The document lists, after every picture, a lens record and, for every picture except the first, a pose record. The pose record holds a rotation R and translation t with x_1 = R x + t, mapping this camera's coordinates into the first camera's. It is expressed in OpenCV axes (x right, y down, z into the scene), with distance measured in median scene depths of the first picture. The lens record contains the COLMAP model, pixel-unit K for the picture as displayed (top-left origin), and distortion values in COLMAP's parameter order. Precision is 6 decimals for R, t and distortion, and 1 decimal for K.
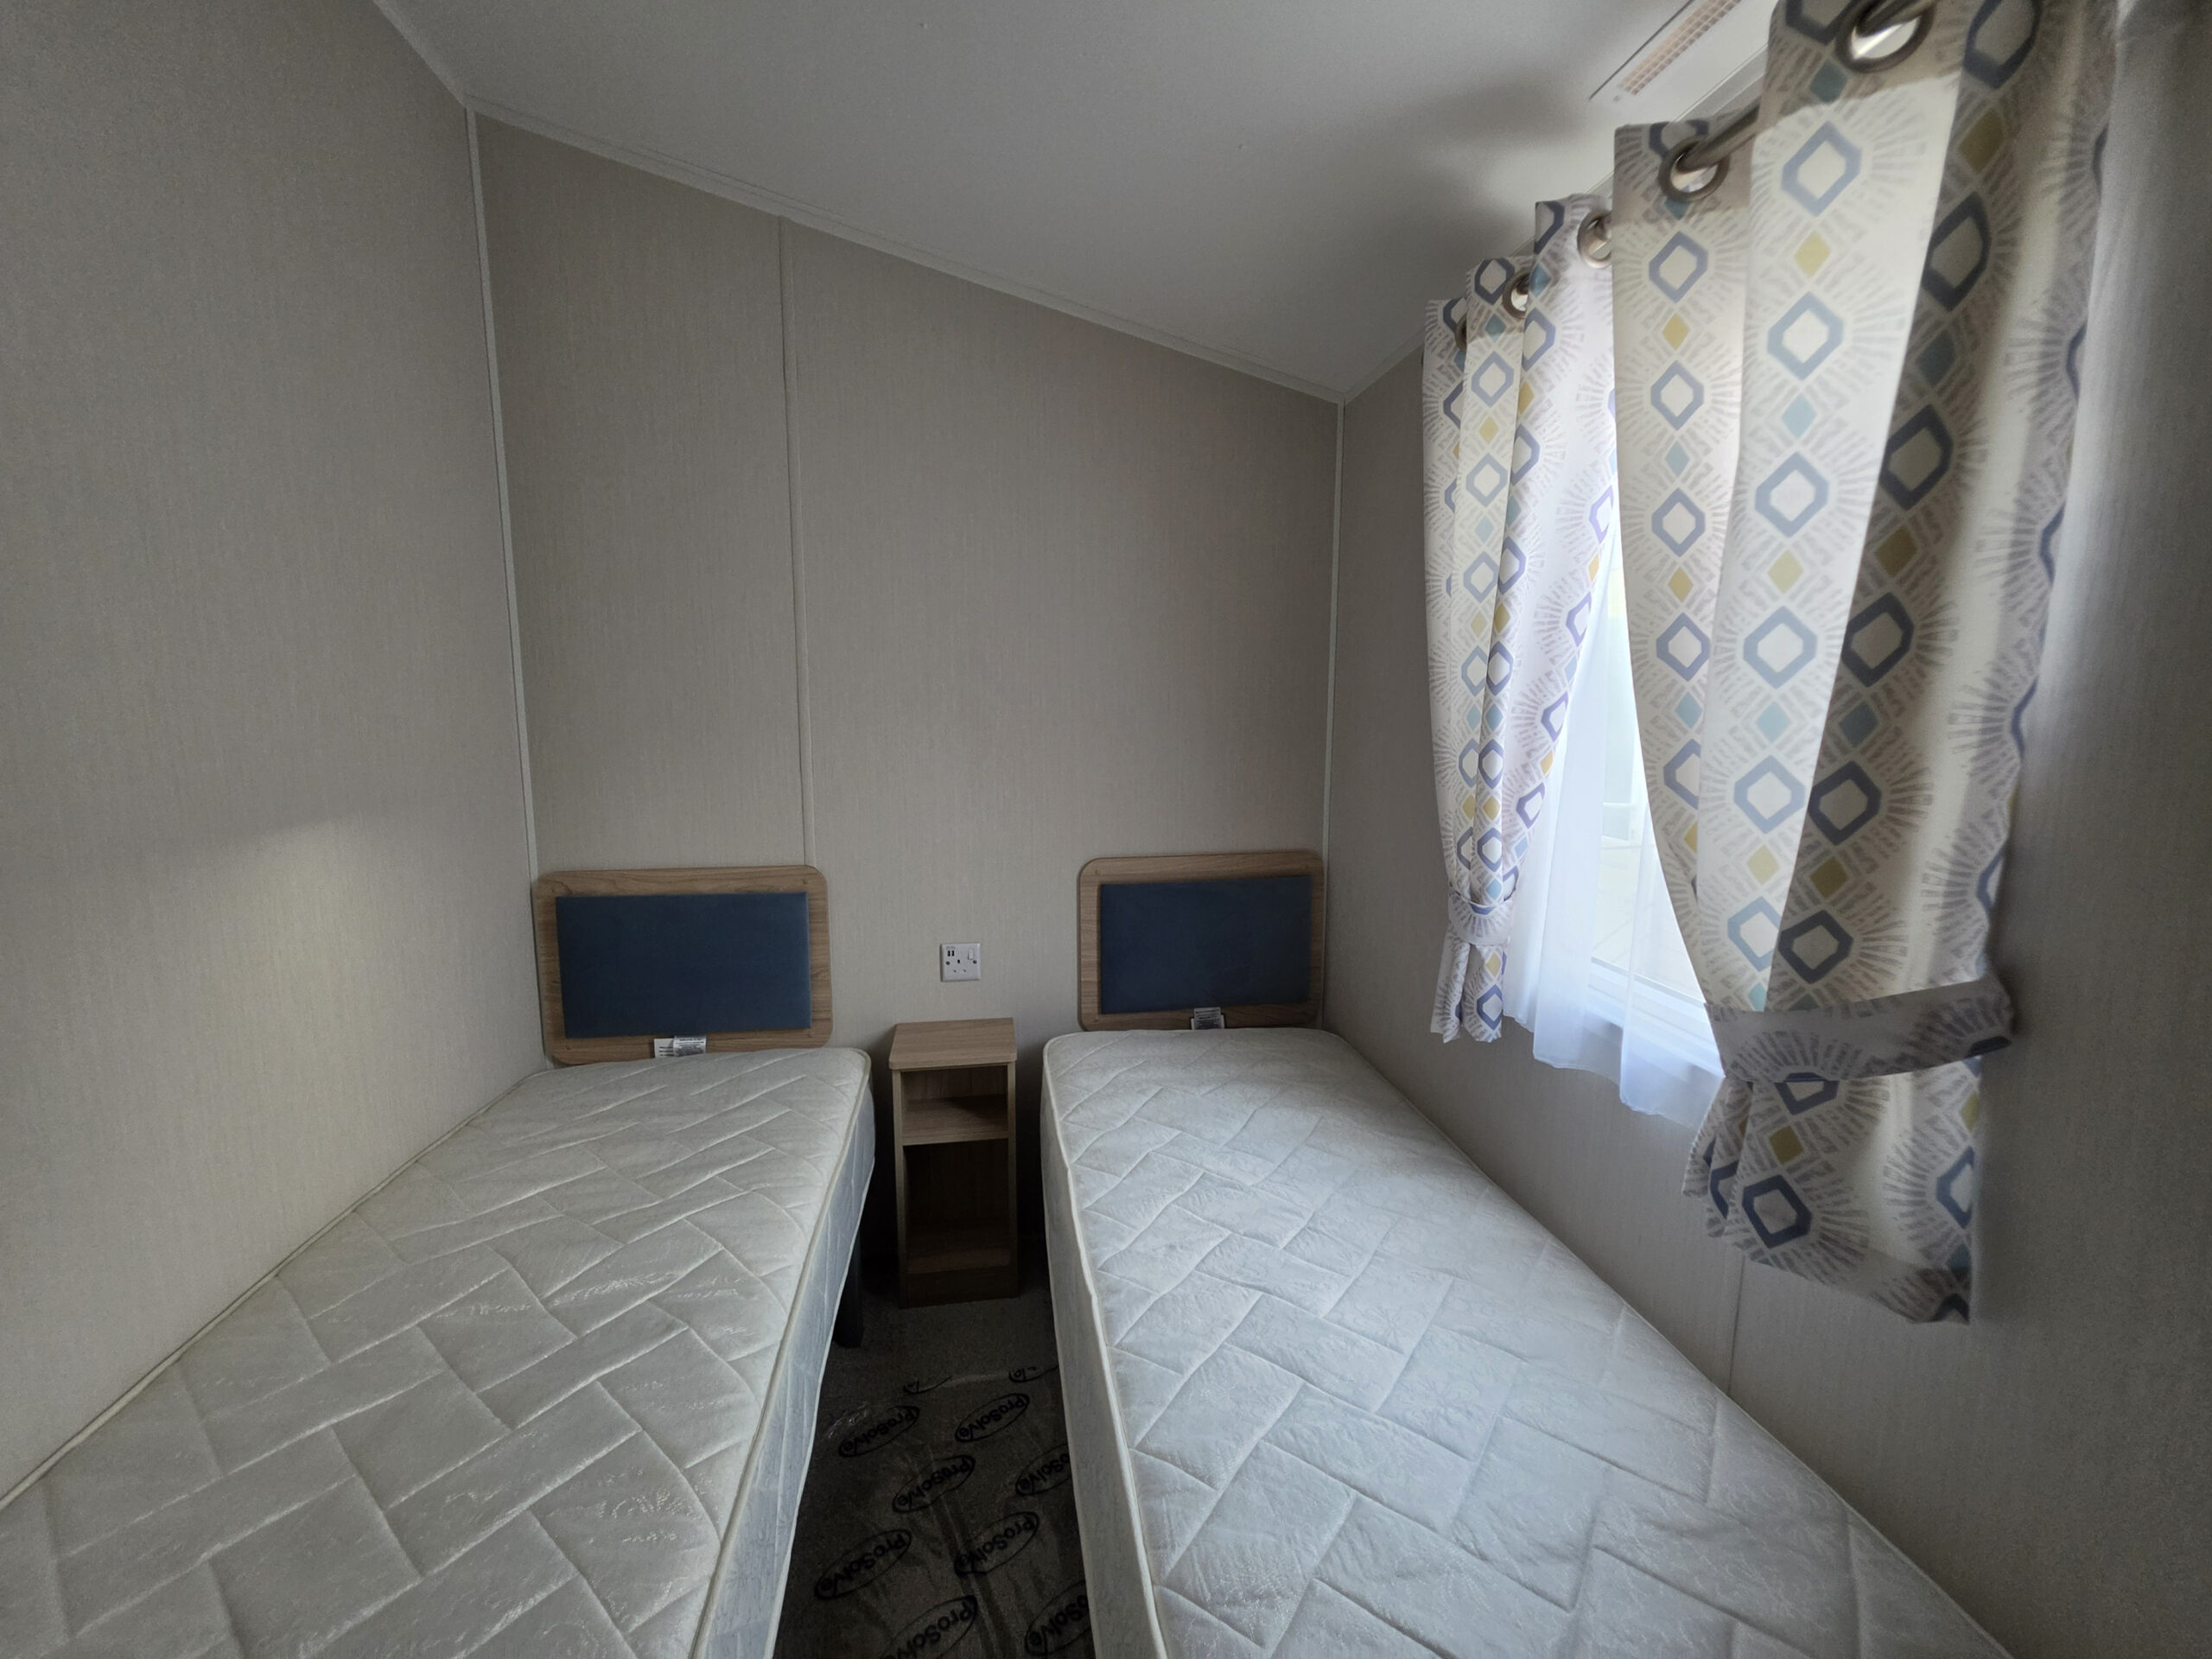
lens RADIAL K [[884.8, 0, 1118.1], [0, 884.8, 820.9], [0, 0, 1]] dist [-0.004970, 0.000642]
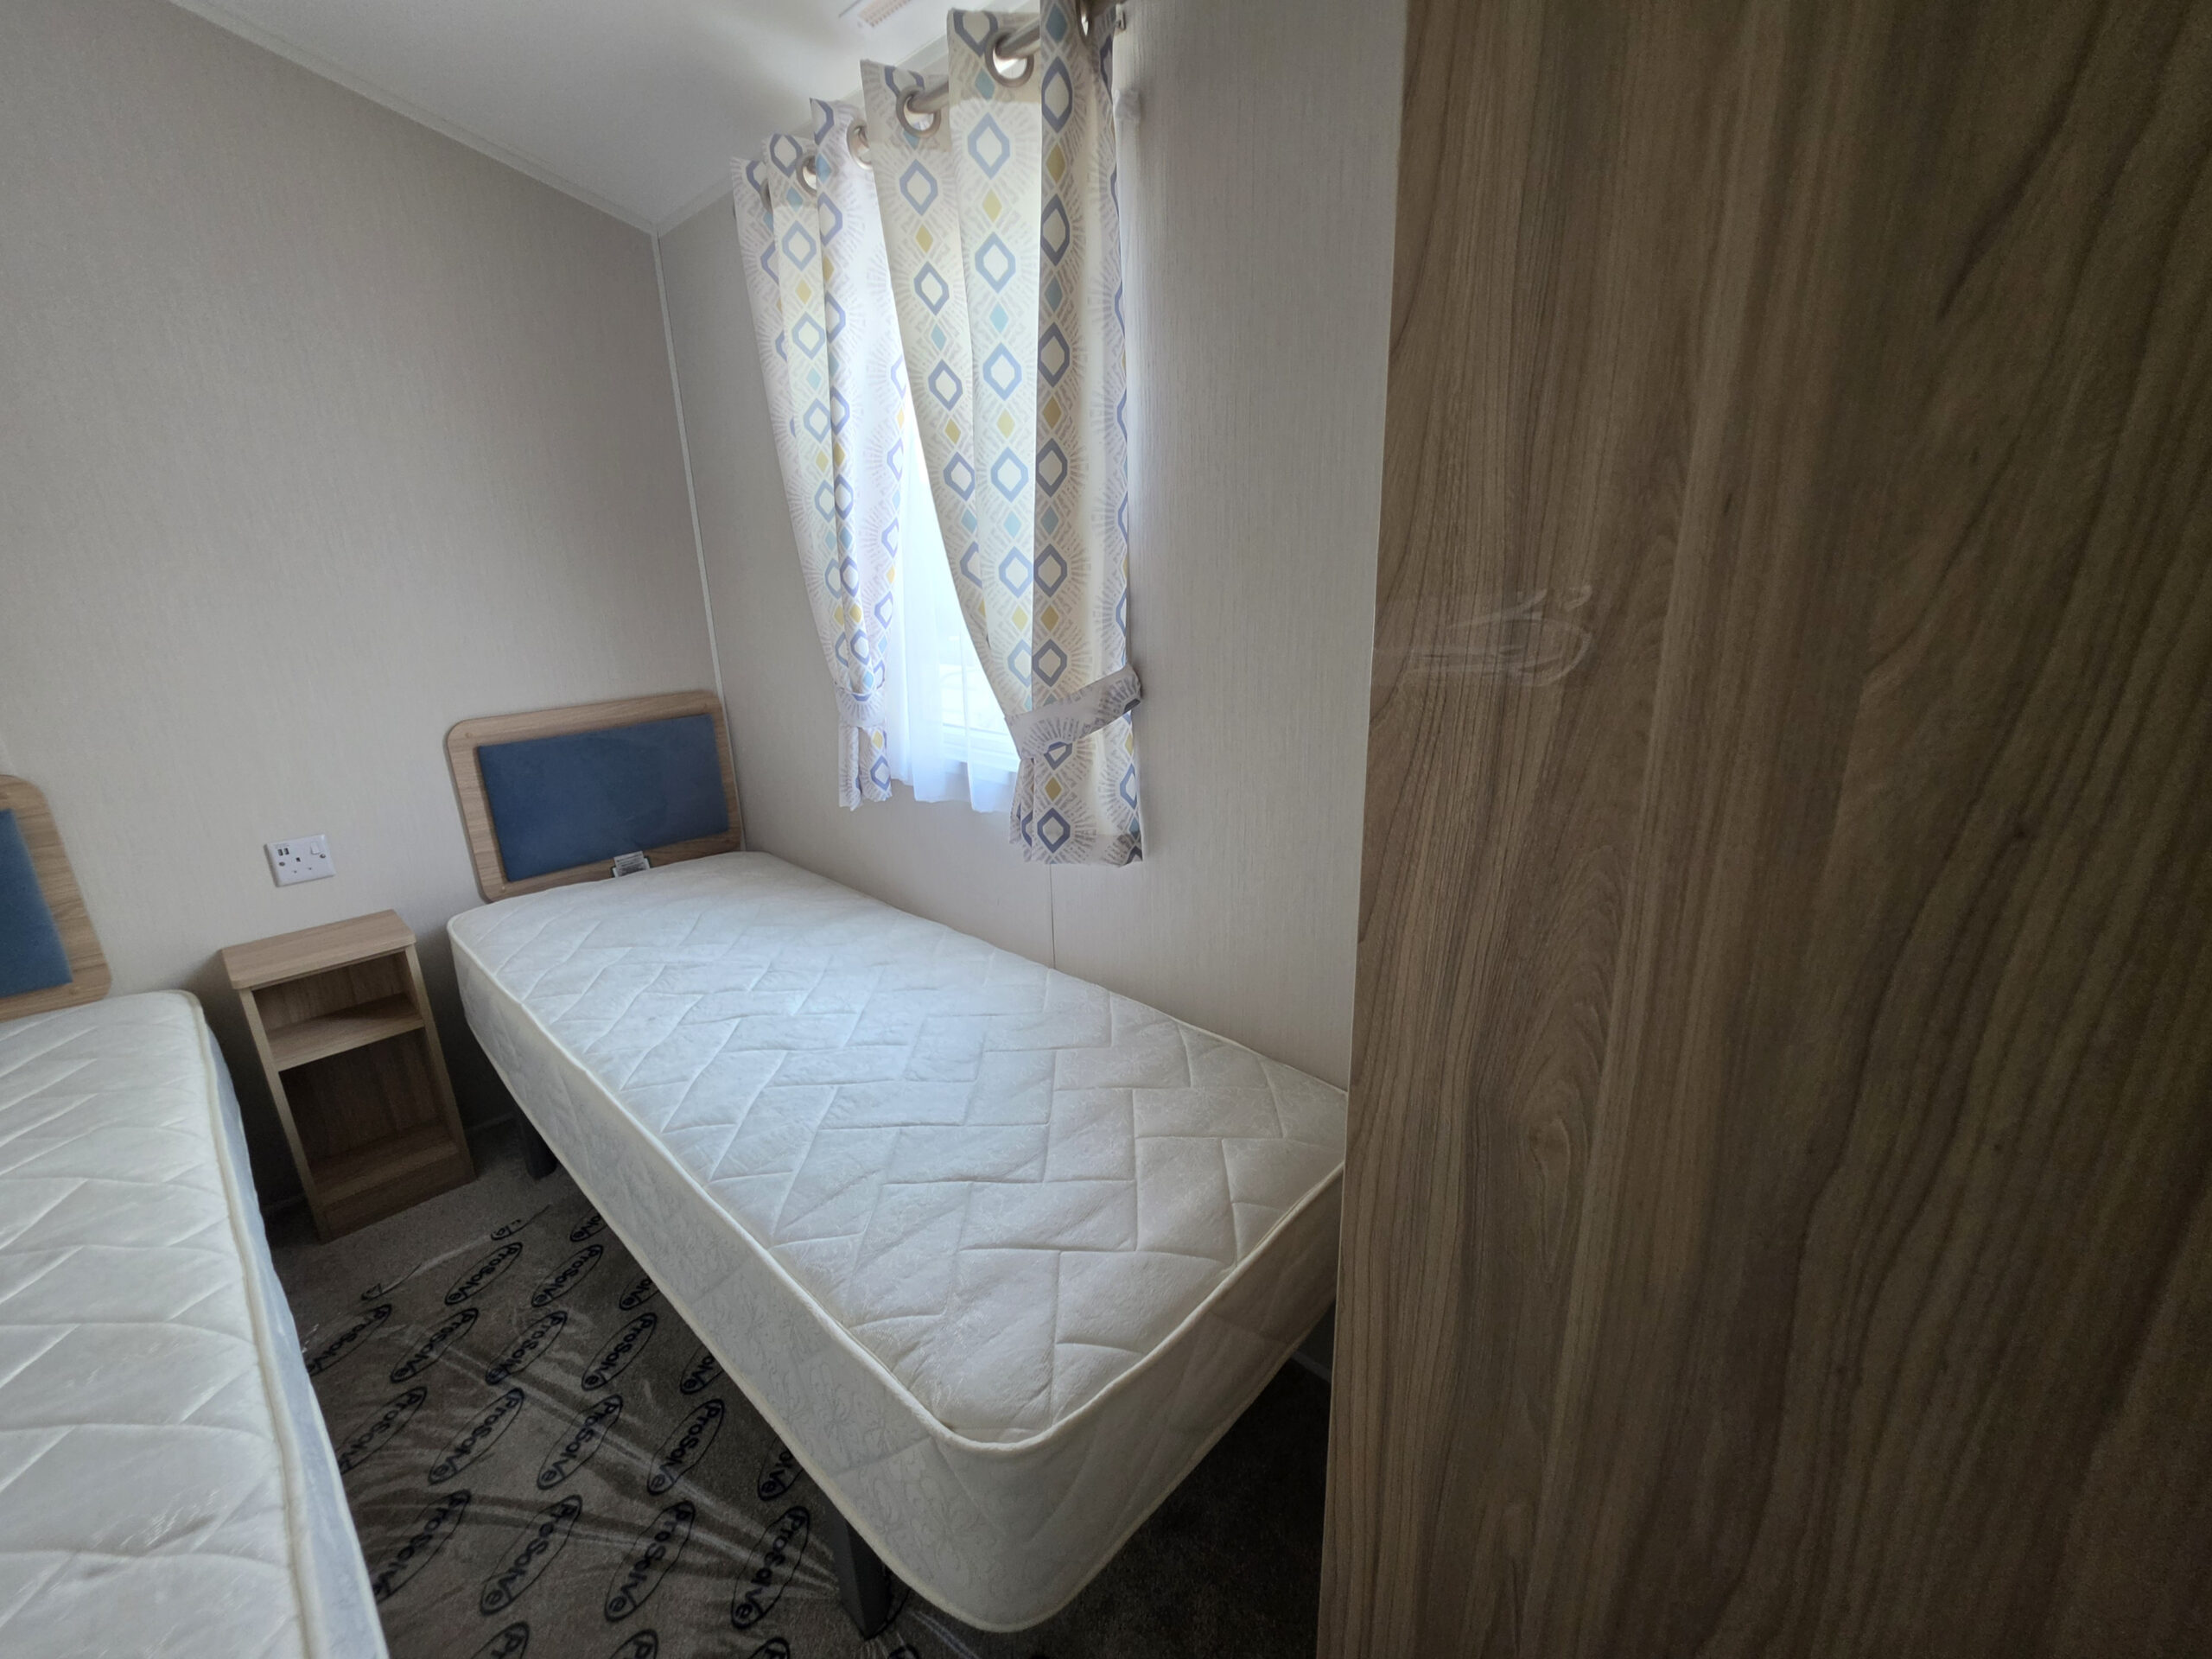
lens RADIAL K [[884.8, 0, 1115.6], [0, 884.8, 824.2], [0, 0, 1]] dist [-0.004970, 0.000642]
pose [[0.781443, -0.195120, 0.592685, -0.133762], [0.108231, 0.977838, 0.179218, 0.128175], [-0.614518, -0.075901, 0.785243, -0.340661]]
